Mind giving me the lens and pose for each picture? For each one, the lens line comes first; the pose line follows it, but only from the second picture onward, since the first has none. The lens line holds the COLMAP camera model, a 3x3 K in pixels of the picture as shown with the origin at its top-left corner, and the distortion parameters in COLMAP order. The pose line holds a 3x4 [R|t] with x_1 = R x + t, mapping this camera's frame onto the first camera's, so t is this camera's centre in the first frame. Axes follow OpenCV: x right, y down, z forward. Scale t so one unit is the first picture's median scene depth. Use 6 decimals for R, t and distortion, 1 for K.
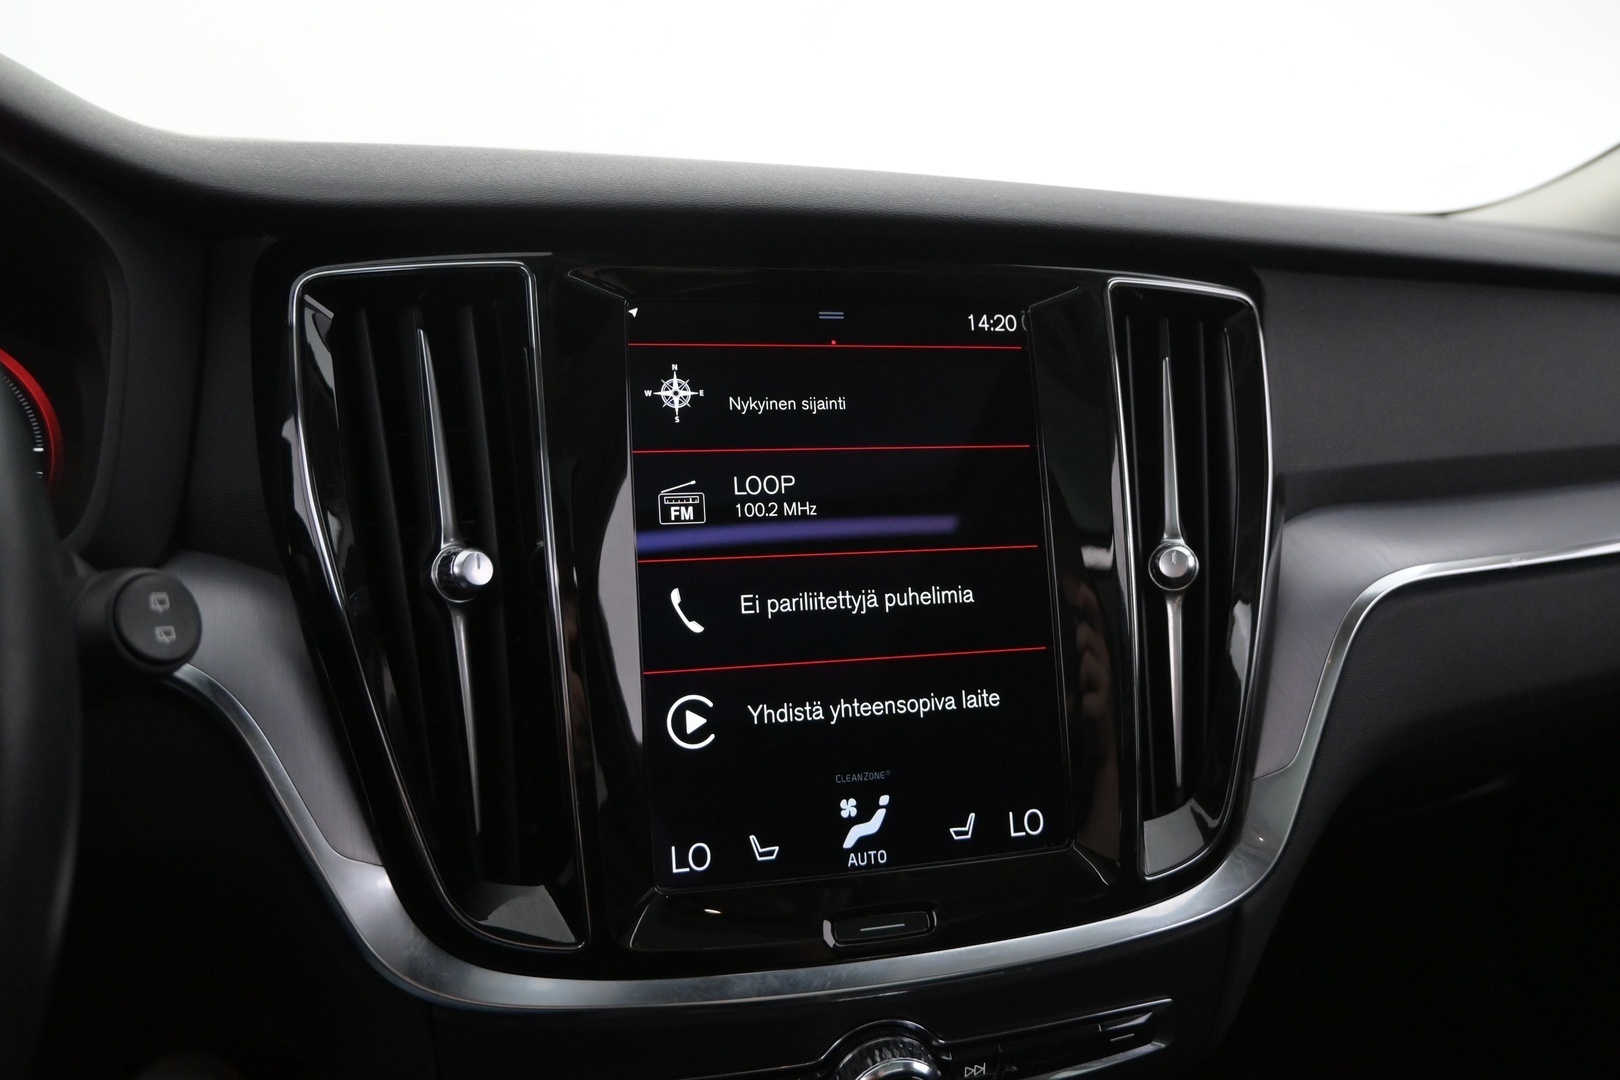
lens RADIAL K [[1209.7, 0, 801.9], [0, 1209.7, 535.1], [0, 0, 1]] dist [-0.004809, -0.009813]
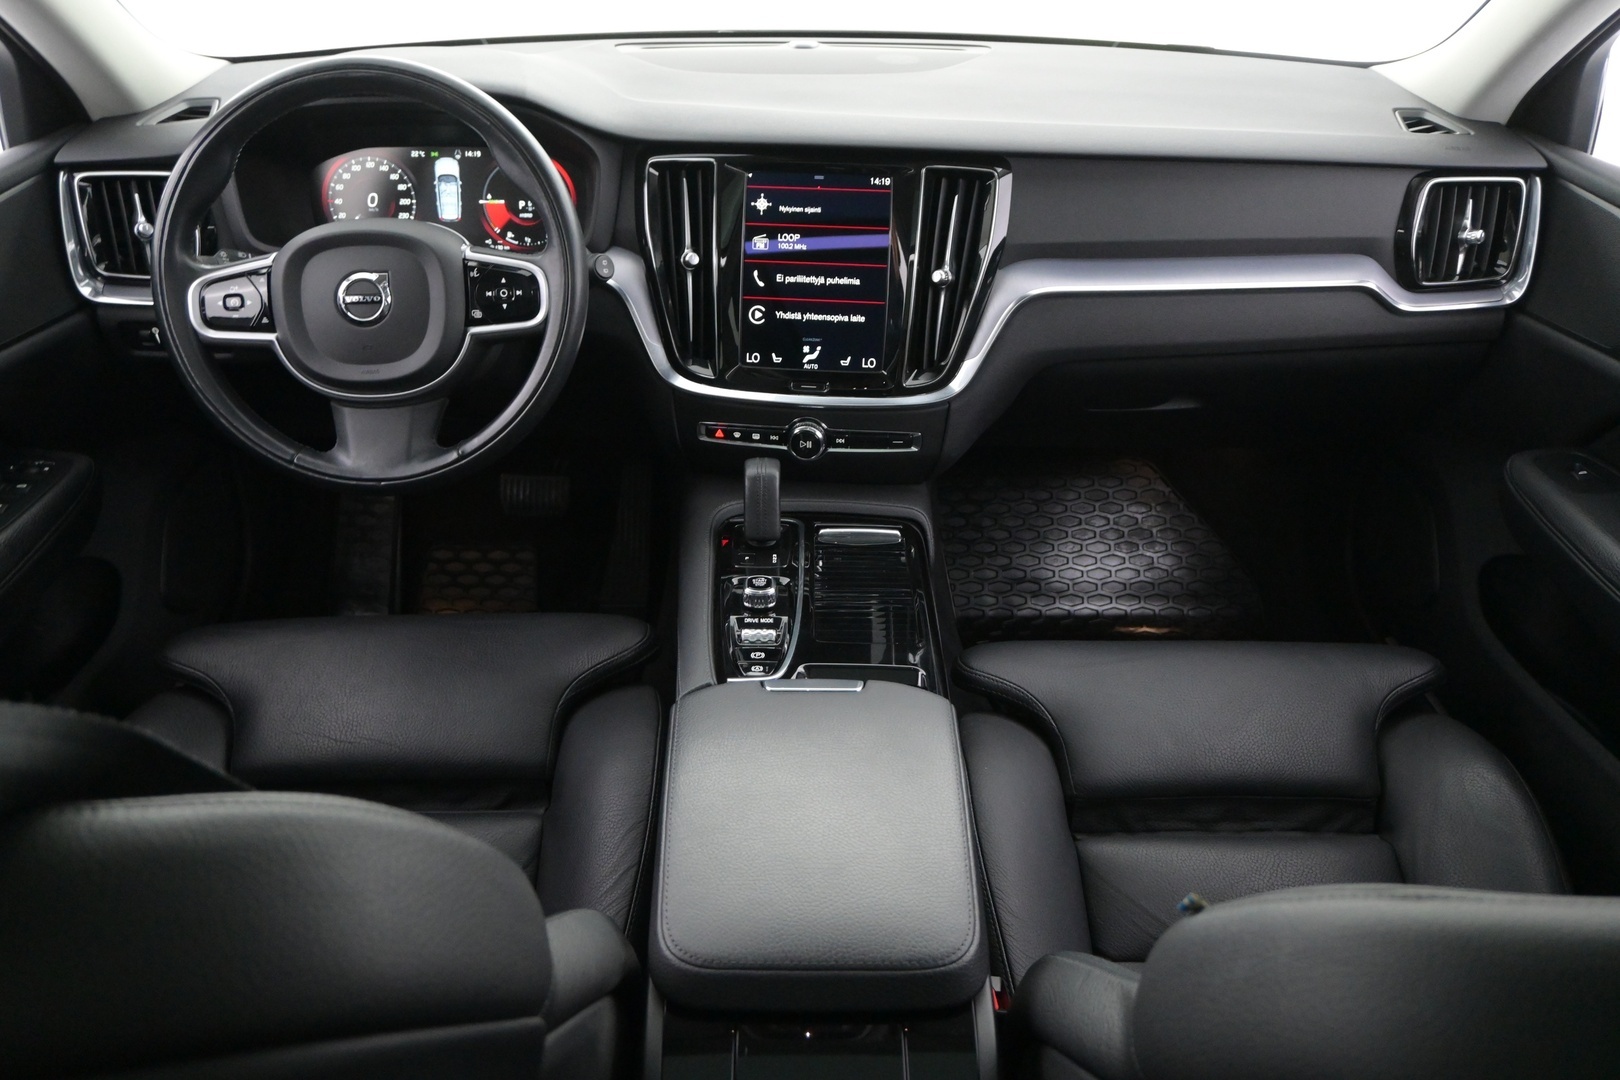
lens RADIAL K [[1358.6, 0, 802.5], [0, 1358.6, 531.4], [0, 0, 1]] dist [-0.007072, 0.016814]
pose [[0.927434, 0.149656, -0.342739, 1.244839], [-0.064748, 0.966857, 0.246972, -0.168962], [0.368340, -0.206858, 0.906386, -2.142944]]
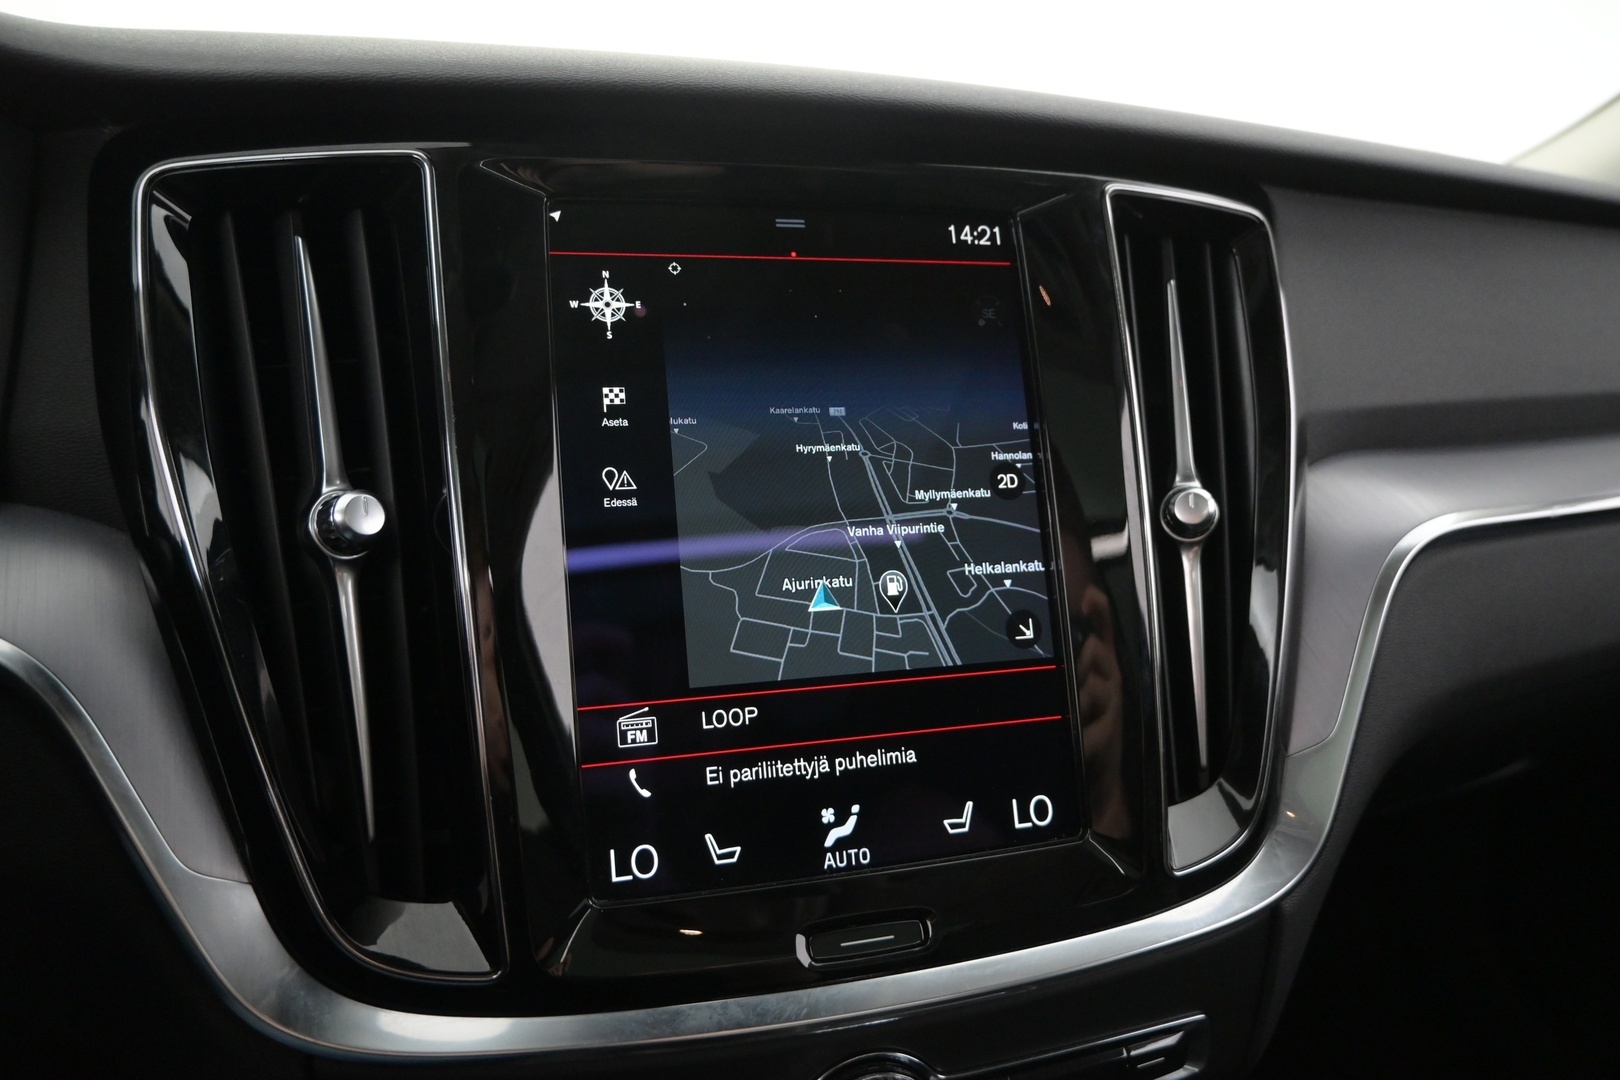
lens RADIAL K [[1123.6, 0, 799.5], [0, 1123.6, 543.5], [0, 0, 1]] dist [-0.009778, 0.006296]
pose [[0.999539, -0.021890, 0.021037, 0.009466], [0.022377, 0.999480, -0.023217, 0.065794], [-0.020518, 0.023677, 0.999509, 0.215350]]
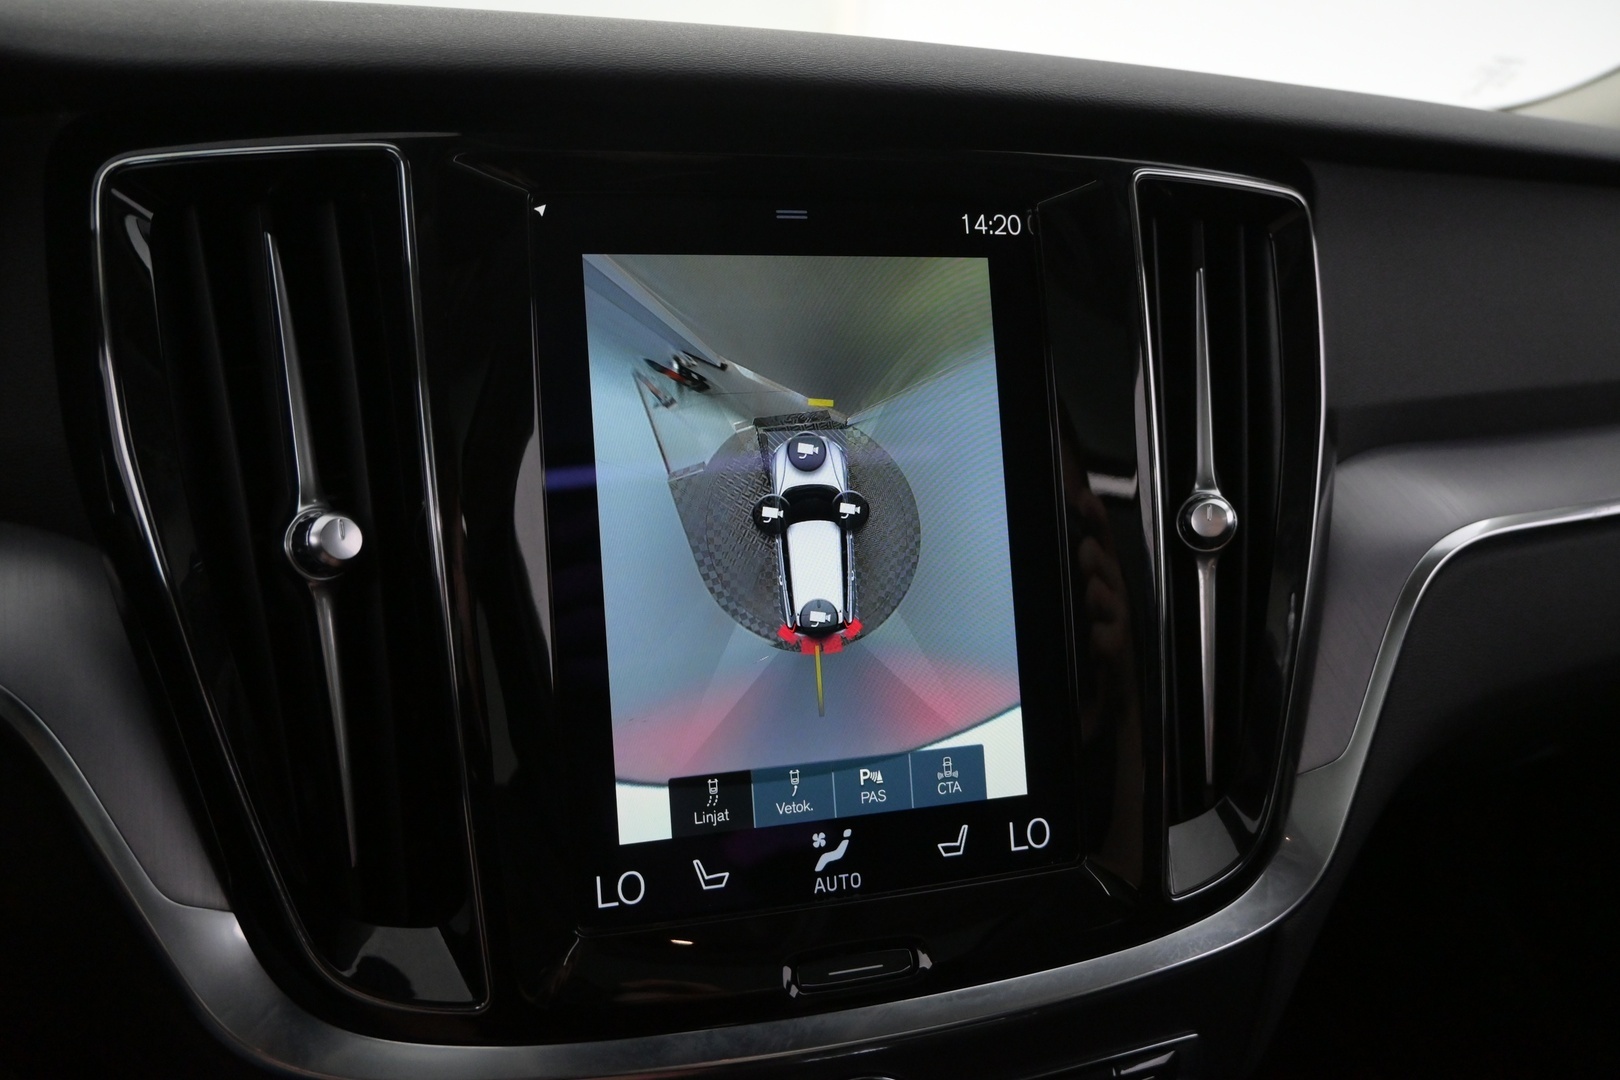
lens RADIAL K [[1209.7, 0, 804.3], [0, 1209.7, 536.6], [0, 0, 1]] dist [-0.004809, -0.009813]
pose [[0.999866, -0.005434, 0.015464, 0.019825], [0.004424, 0.997900, 0.064629, -0.021180], [-0.015783, -0.064552, 0.997790, 0.192400]]
